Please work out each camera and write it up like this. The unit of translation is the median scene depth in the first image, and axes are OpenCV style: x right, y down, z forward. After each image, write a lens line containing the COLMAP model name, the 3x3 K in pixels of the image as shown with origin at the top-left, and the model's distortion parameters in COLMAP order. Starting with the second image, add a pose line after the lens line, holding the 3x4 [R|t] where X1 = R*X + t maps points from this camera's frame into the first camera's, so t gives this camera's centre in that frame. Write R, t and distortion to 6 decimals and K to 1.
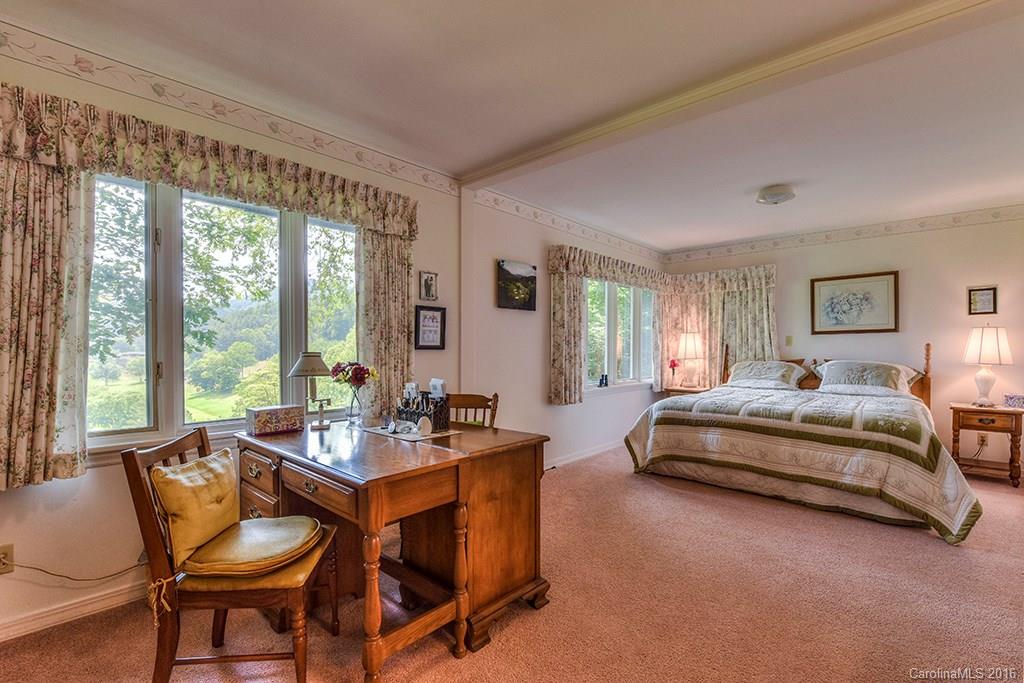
lens RADIAL K [[458.0, 0, 513.9], [0, 458.0, 337.5], [0, 0, 1]] dist [-0.015198, -0.000563]
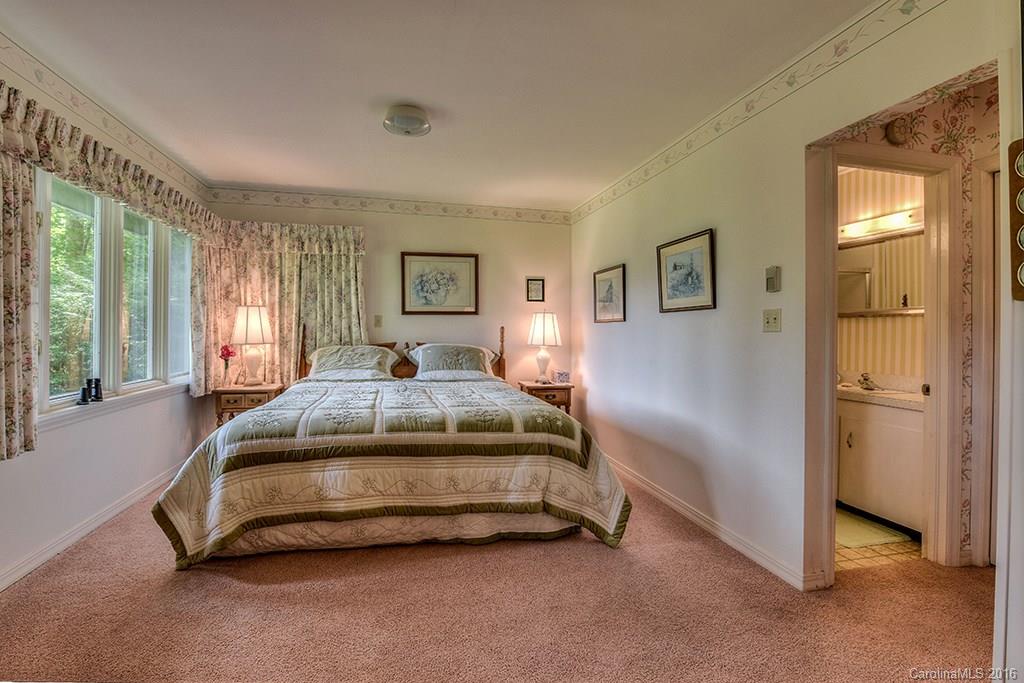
lens RADIAL K [[458.0, 0, 513.9], [0, 458.0, 337.5], [0, 0, 1]] dist [-0.015198, -0.000563]
pose [[0.568091, -0.006167, 0.822943, 0.056146], [-0.028946, 0.999203, 0.027469, 0.008688], [-0.822457, -0.039426, 0.567460, 0.372981]]
